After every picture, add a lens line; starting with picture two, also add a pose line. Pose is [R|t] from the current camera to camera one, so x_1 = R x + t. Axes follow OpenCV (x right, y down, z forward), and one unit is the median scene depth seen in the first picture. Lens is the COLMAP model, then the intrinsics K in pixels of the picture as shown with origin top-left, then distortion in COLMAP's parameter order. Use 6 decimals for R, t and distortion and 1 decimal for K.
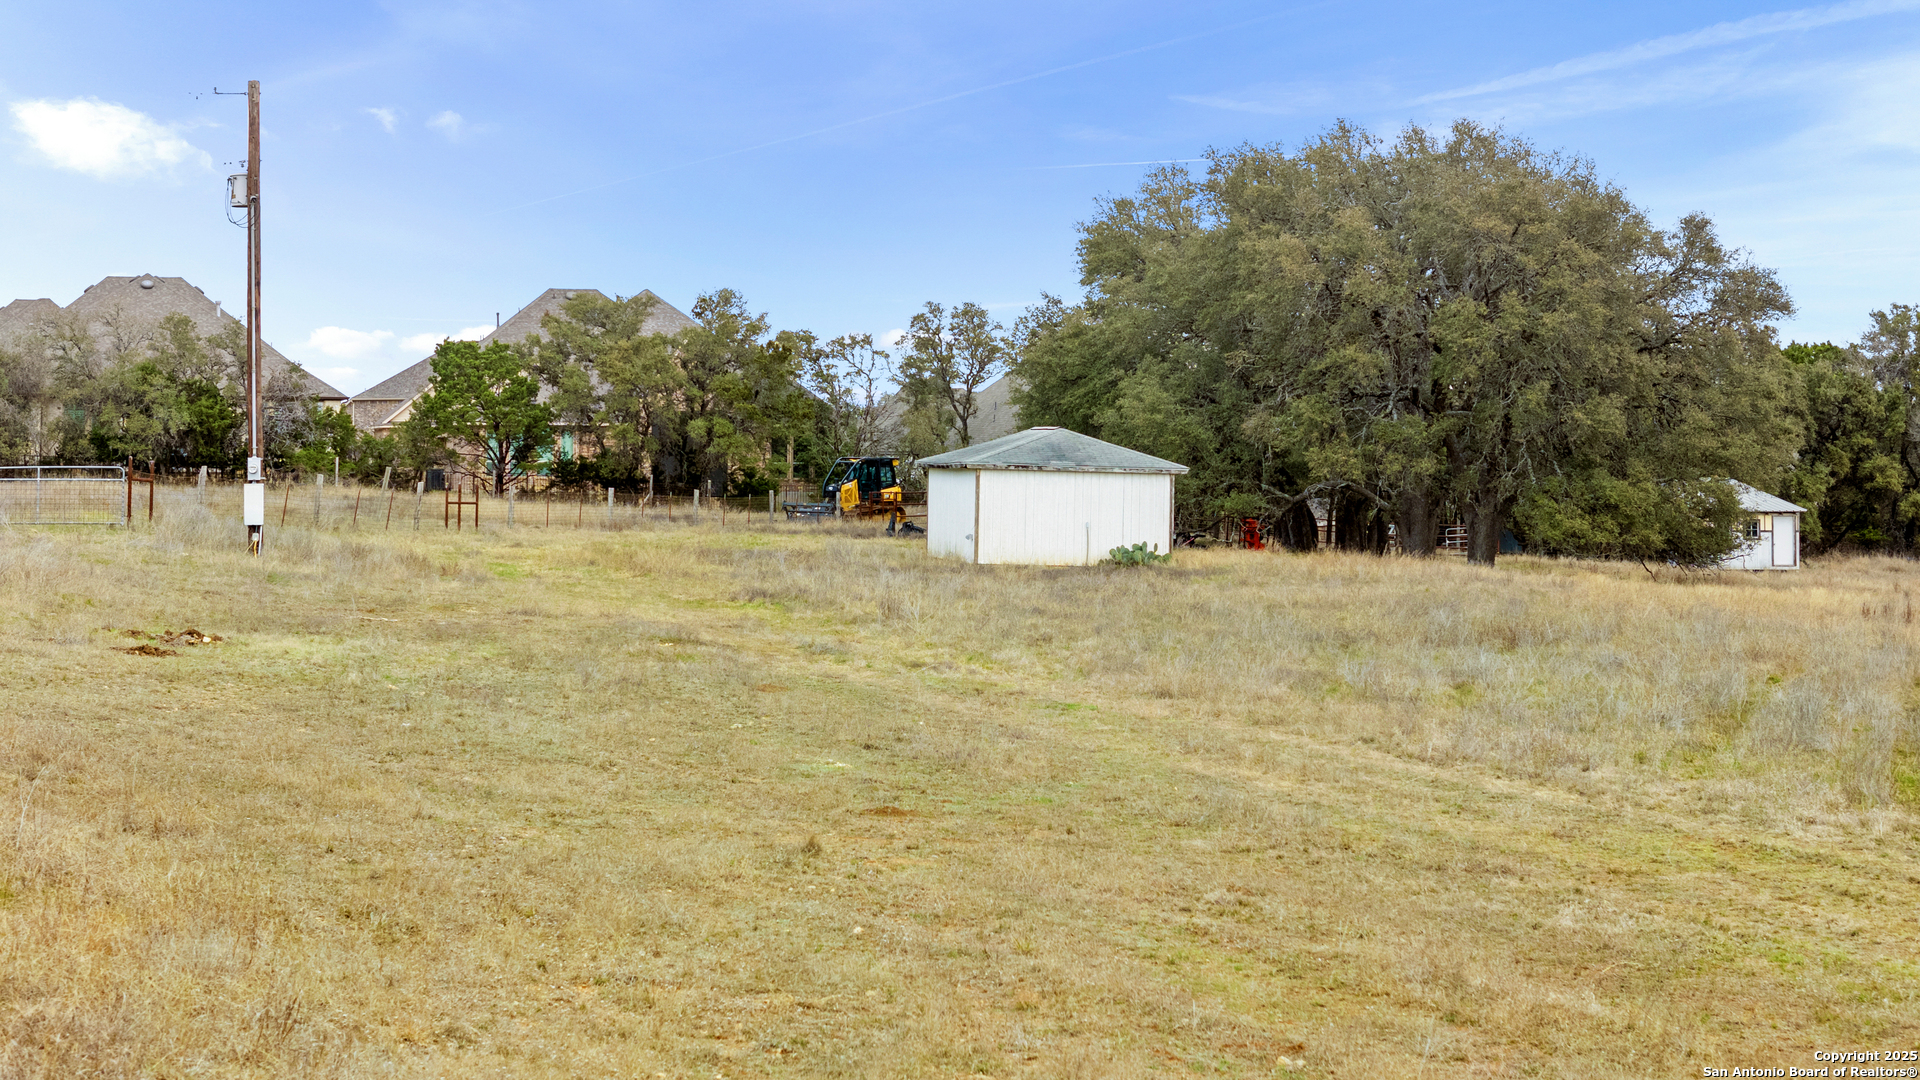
lens RADIAL K [[4002.7, 0, 967.9], [0, 4002.7, 533.5], [0, 0, 1]] dist [-0.097532, 0.000000]
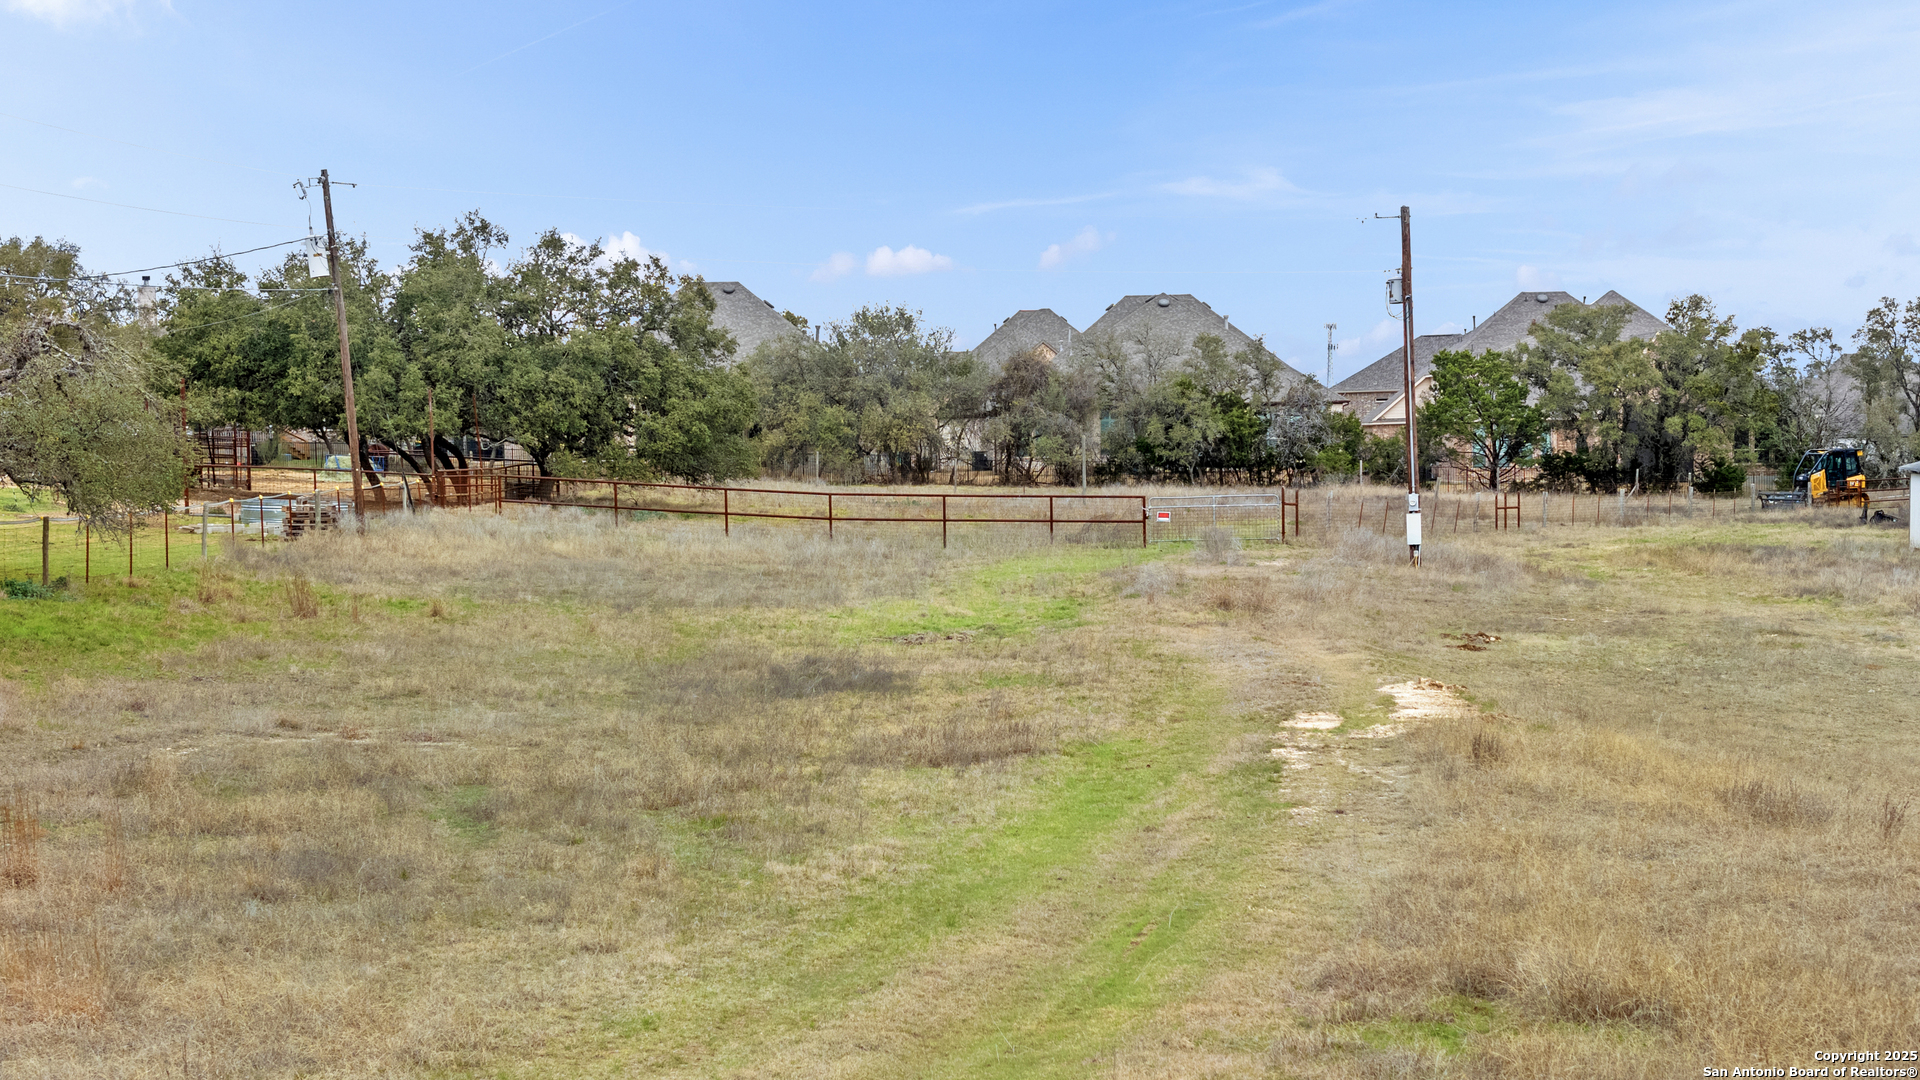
lens RADIAL K [[4002.7, 0, 951.7], [0, 4002.7, 543.4], [0, 0, 1]] dist [-0.097532, 0.000000]
pose [[0.972605, -0.016825, -0.231854, -0.009833], [0.018992, 0.999794, 0.007114, -0.007049], [0.231686, -0.011323, 0.972725, -0.153976]]
